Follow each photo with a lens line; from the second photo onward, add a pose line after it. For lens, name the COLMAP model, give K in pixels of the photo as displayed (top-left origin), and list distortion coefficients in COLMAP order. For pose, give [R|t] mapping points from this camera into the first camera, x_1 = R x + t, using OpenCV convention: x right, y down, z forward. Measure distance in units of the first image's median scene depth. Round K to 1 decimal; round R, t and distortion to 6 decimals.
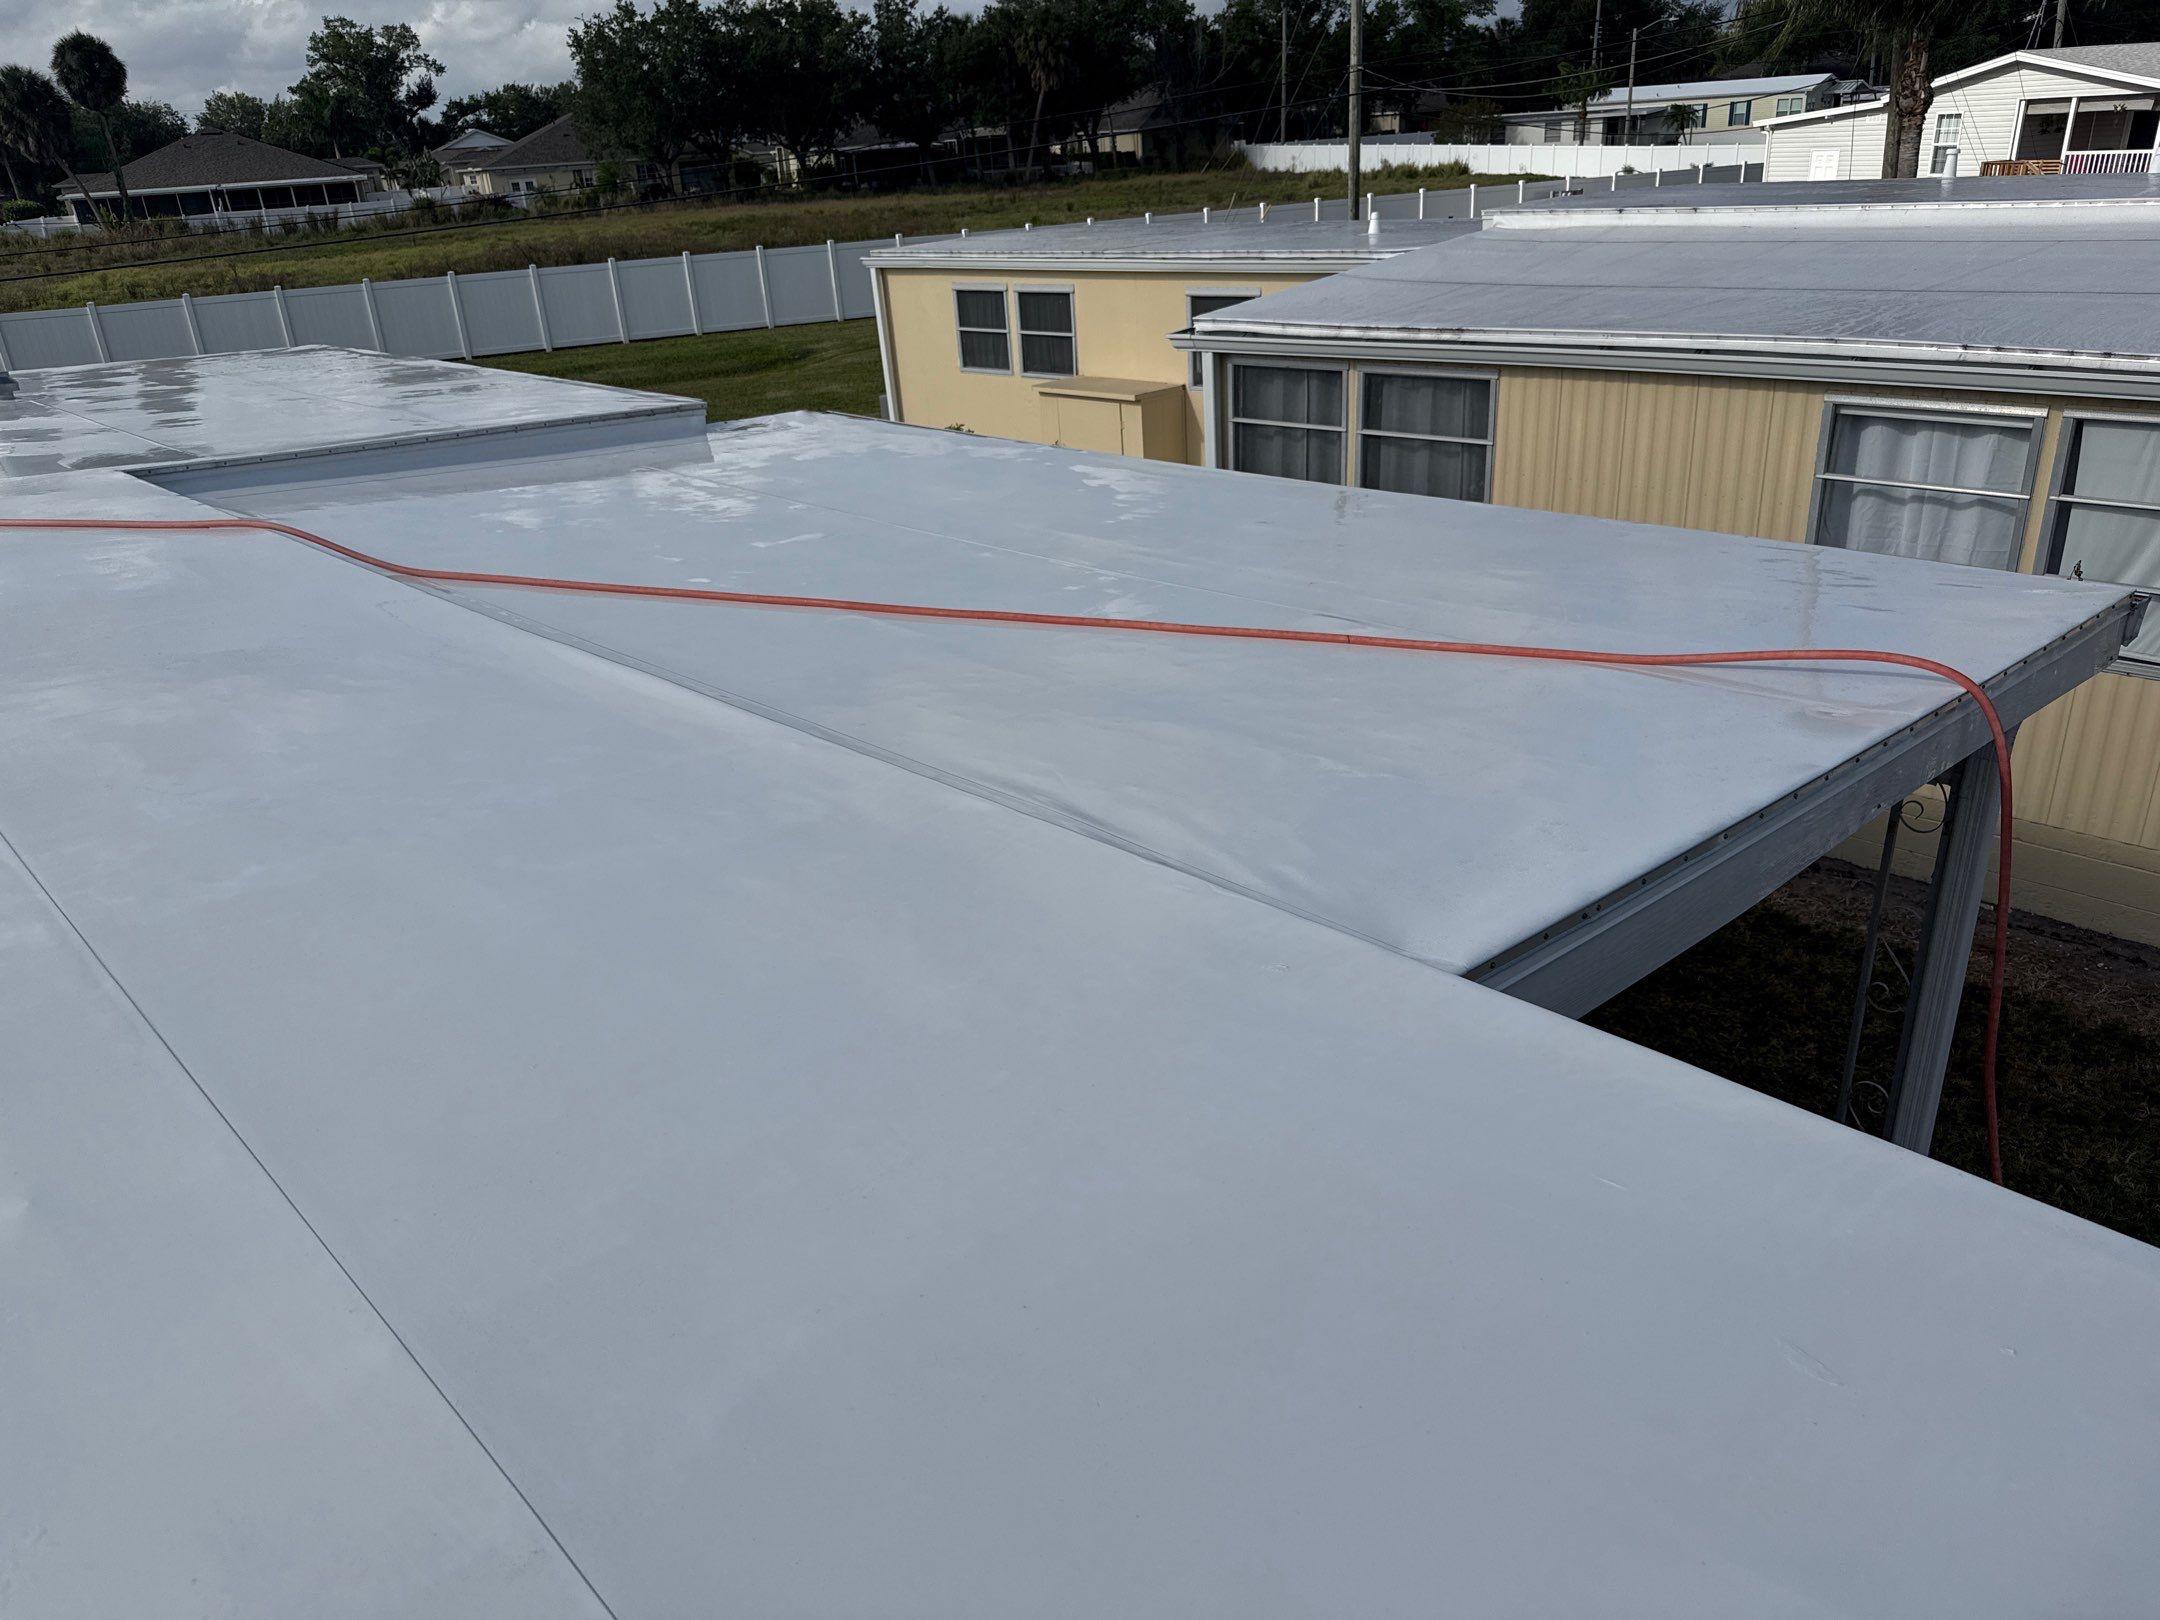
lens RADIAL K [[1543.3, 0, 1102.2], [0, 1543.3, 830.8], [0, 0, 1]] dist [0.004294, -0.004341]
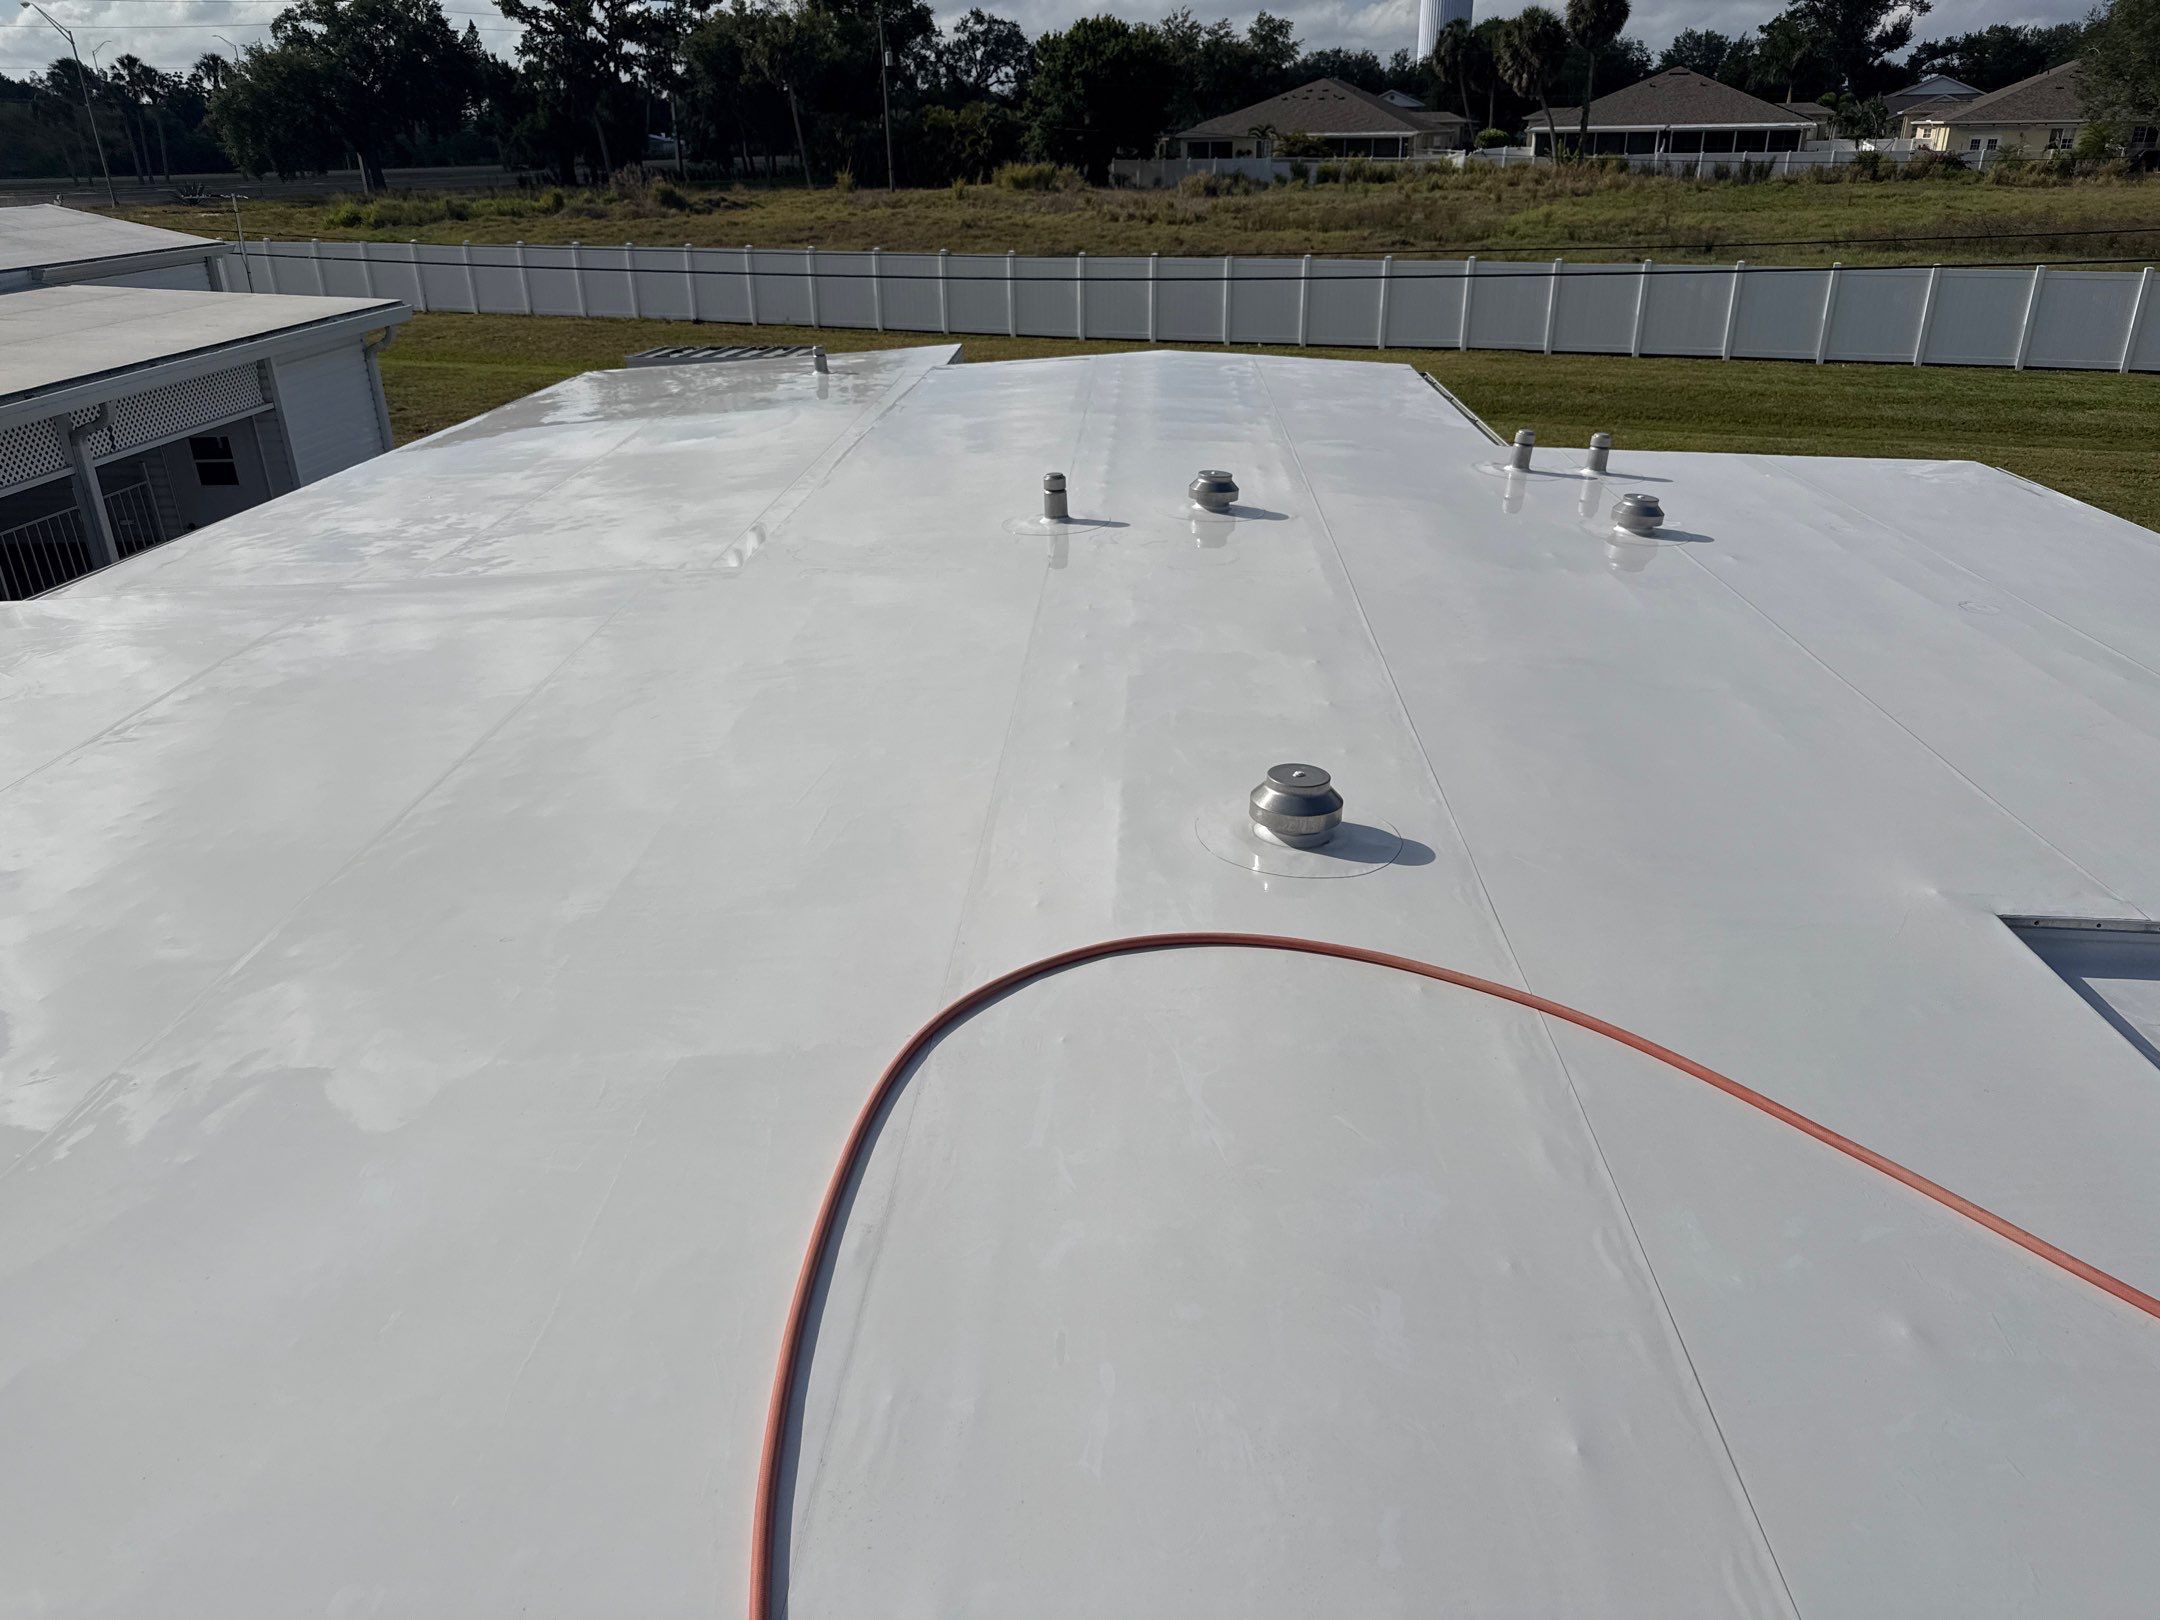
lens RADIAL K [[1554.4, 0, 1080.2], [0, 1554.4, 819.7], [0, 0, 1]] dist [0.012347, -0.011738]
pose [[0.694896, 0.336871, -0.635324, -0.035810], [-0.321112, 0.935873, 0.145011, -0.015570], [0.643433, 0.103242, 0.758508, 0.021362]]
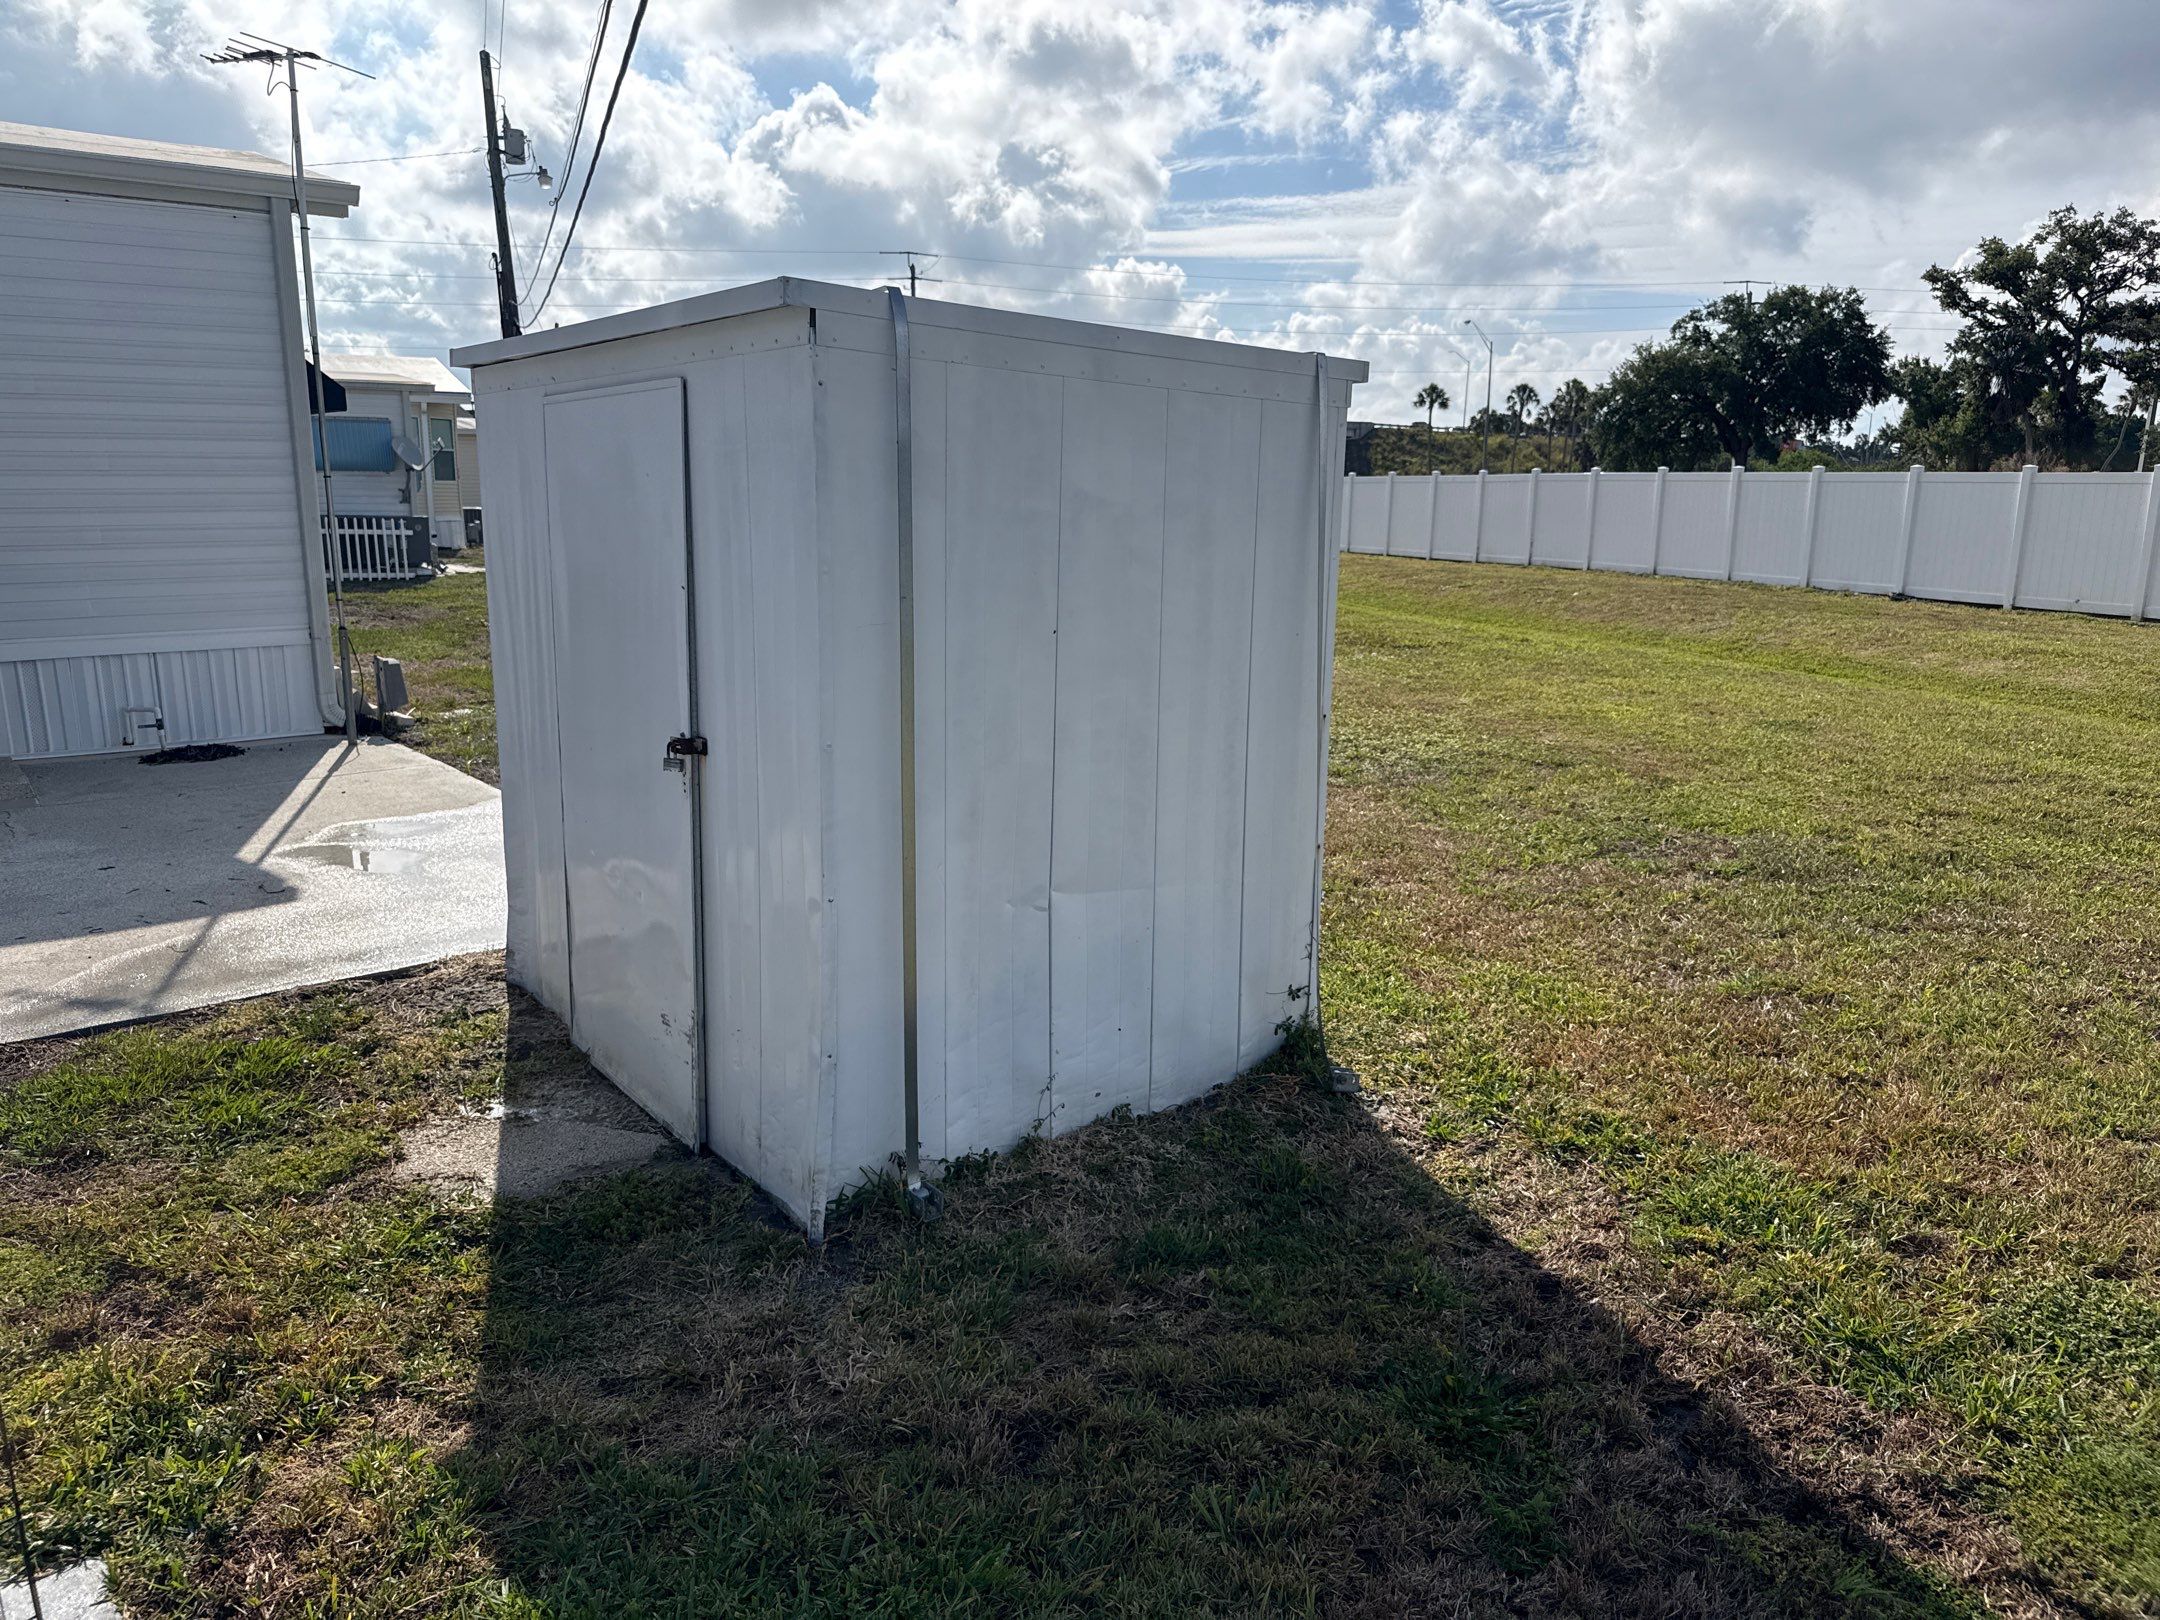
lens RADIAL K [[1579.5, 0, 1108.5], [0, 1579.5, 782.9], [0, 0, 1]] dist [0.008334, -0.014485]
pose [[-0.065422, 0.242988, -0.967821, -0.197276], [-0.419878, 0.873152, 0.247602, -0.033986], [0.905219, 0.422566, 0.044902, 0.170787]]
